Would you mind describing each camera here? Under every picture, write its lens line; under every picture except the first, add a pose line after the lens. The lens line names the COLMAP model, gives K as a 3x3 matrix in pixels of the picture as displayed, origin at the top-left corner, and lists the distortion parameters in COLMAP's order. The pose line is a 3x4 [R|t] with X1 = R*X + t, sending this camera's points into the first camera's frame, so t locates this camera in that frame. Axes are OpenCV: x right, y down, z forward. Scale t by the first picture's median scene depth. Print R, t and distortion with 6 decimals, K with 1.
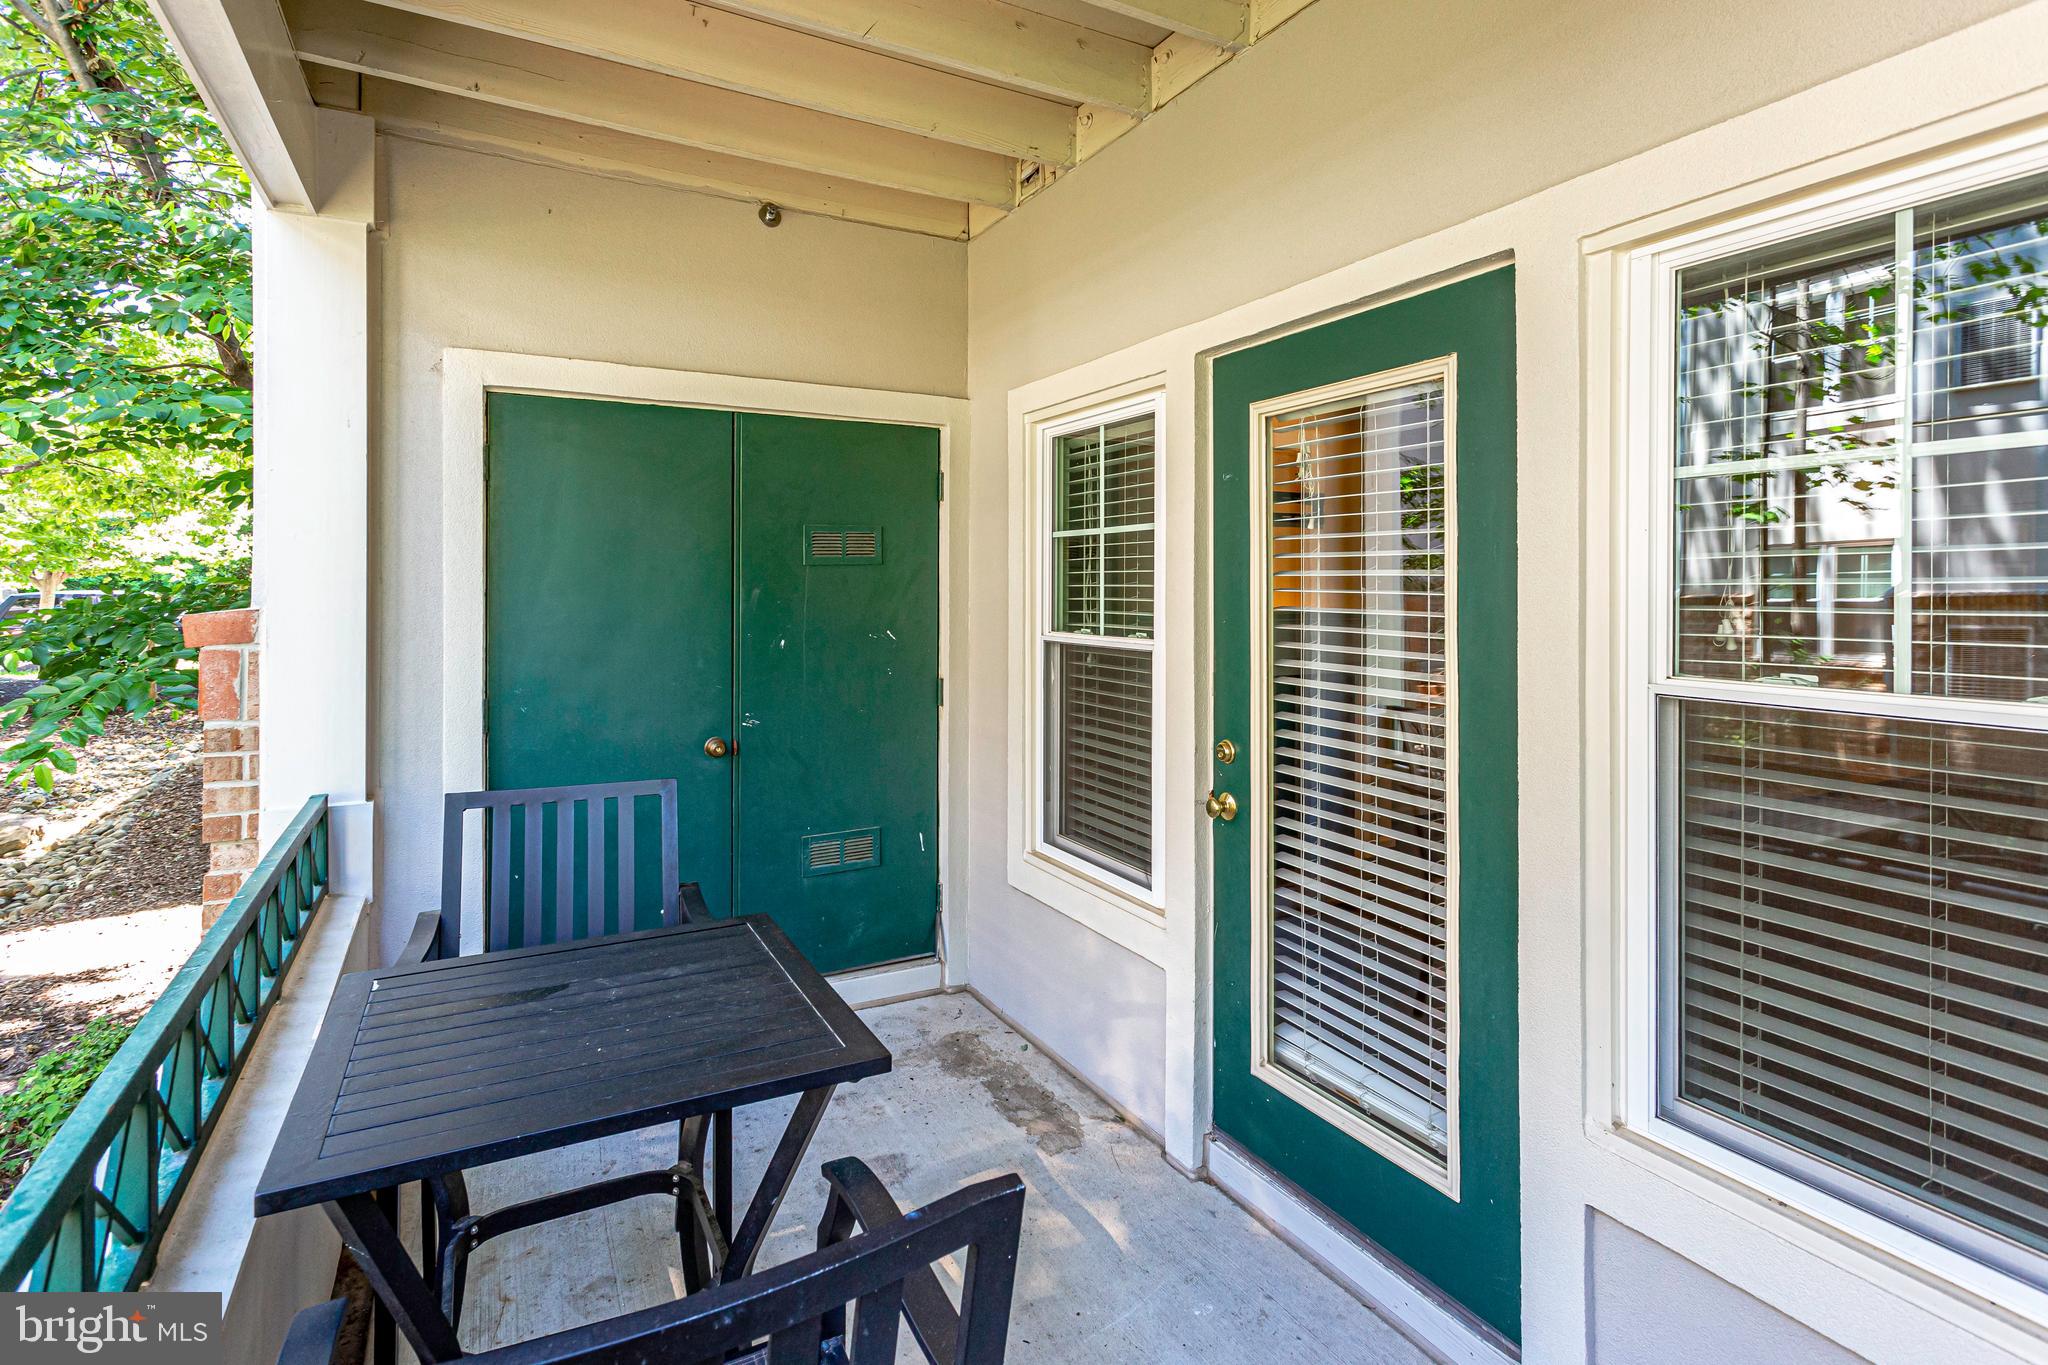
lens RADIAL K [[1008.9, 0, 1022.4], [0, 1008.9, 581.4], [0, 0, 1]] dist [0.000238, 0.000694]
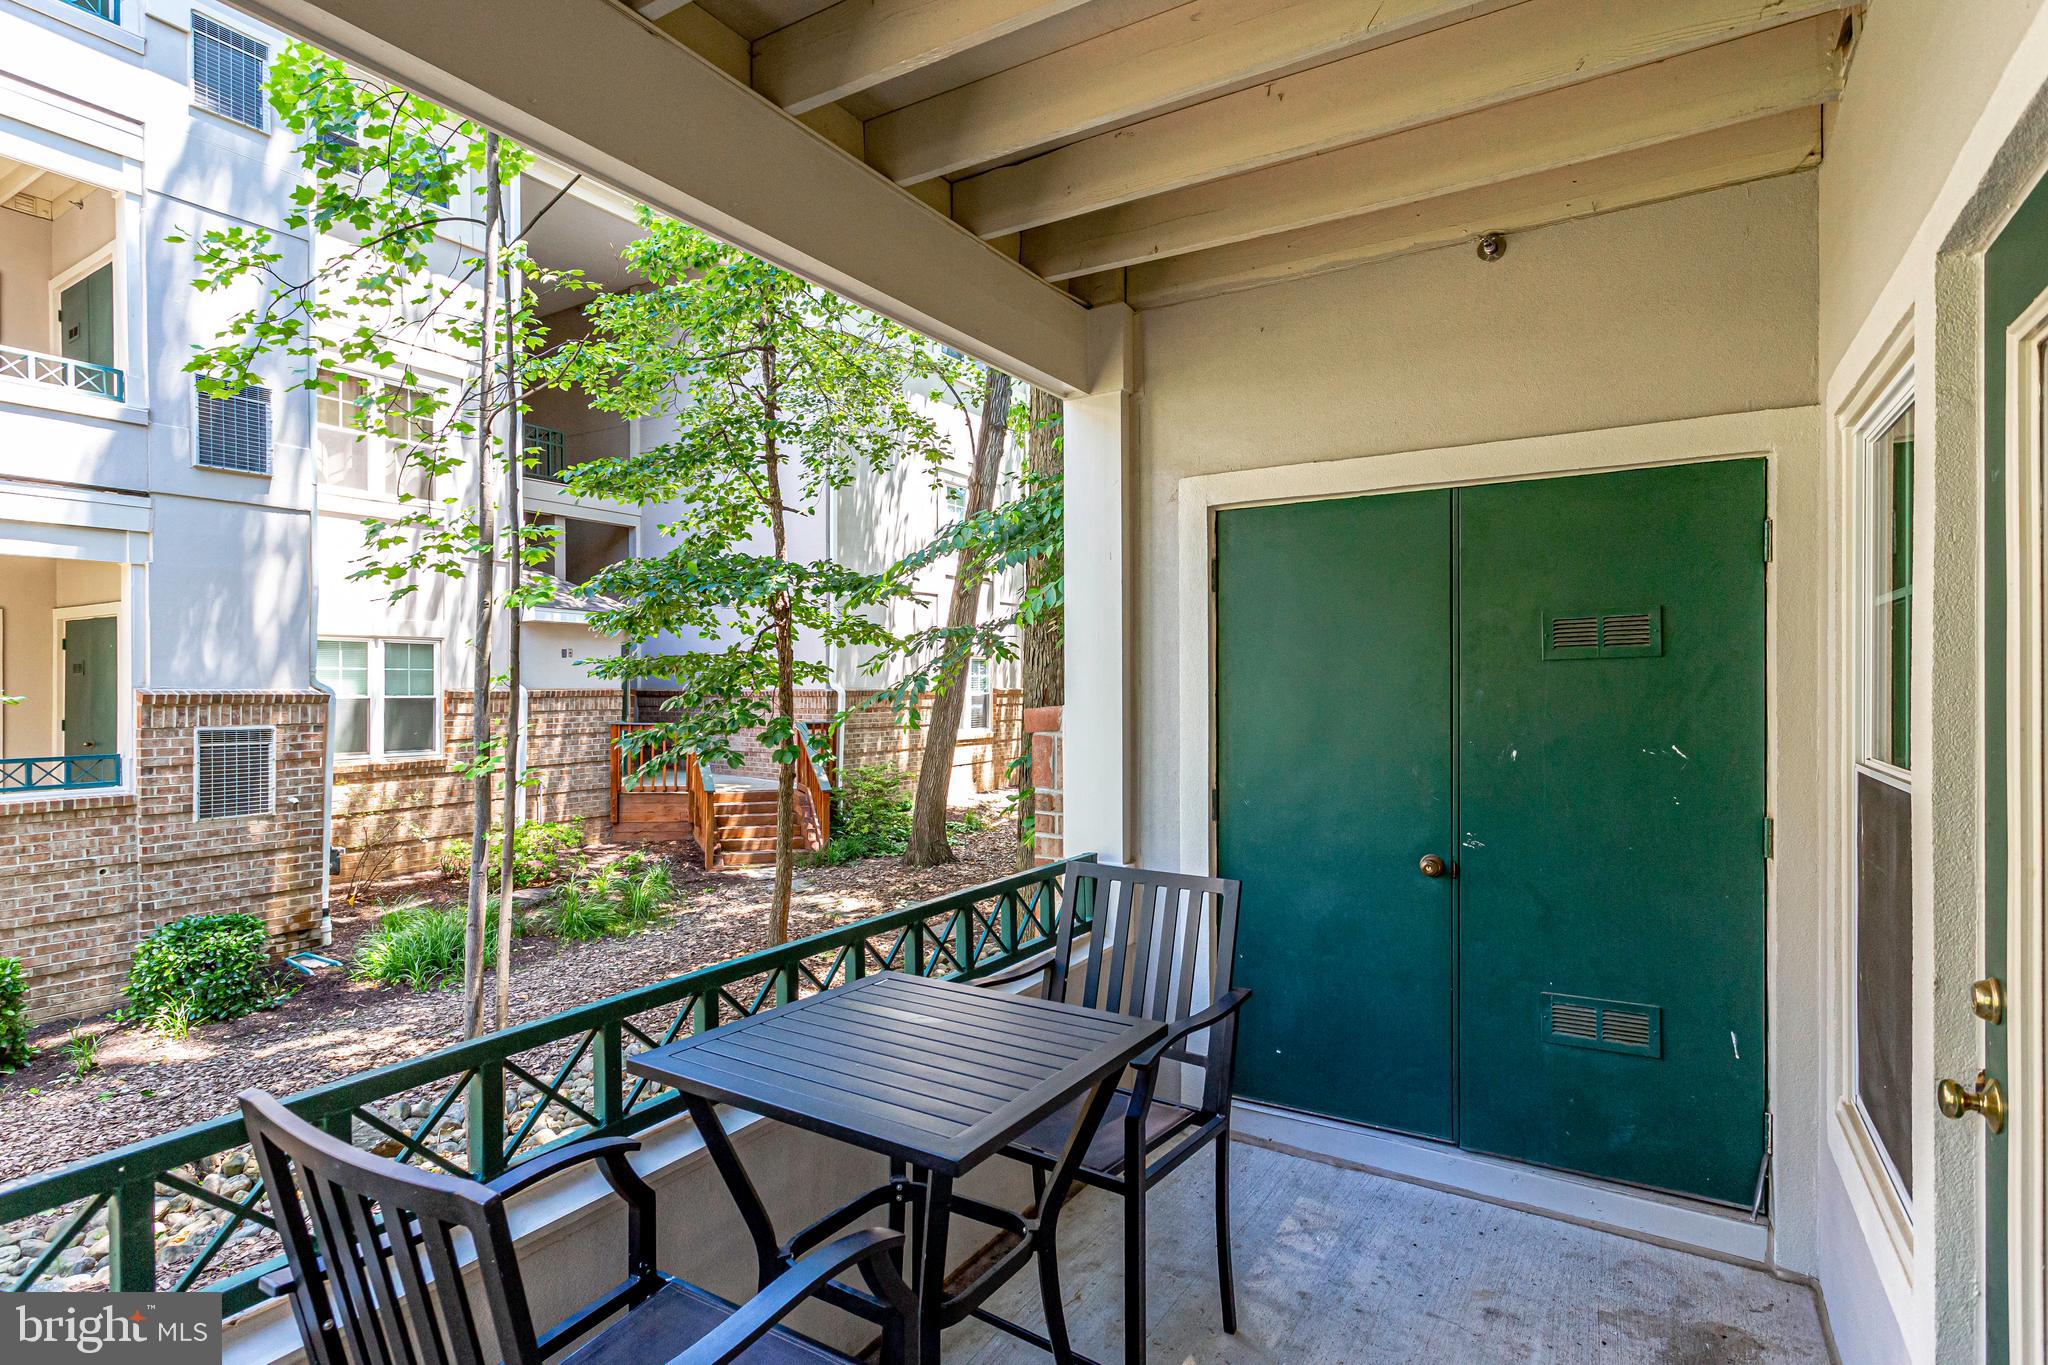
lens RADIAL K [[1019.5, 0, 1024.0], [0, 1019.5, 682.5], [0, 0, 1]] dist [-0.000326, 0.000394]
pose [[0.500245, -0.004415, -0.865873, 0.326555], [0.012391, 0.999921, 0.002061, -0.005295], [0.865795, -0.011760, 0.500260, 0.254750]]
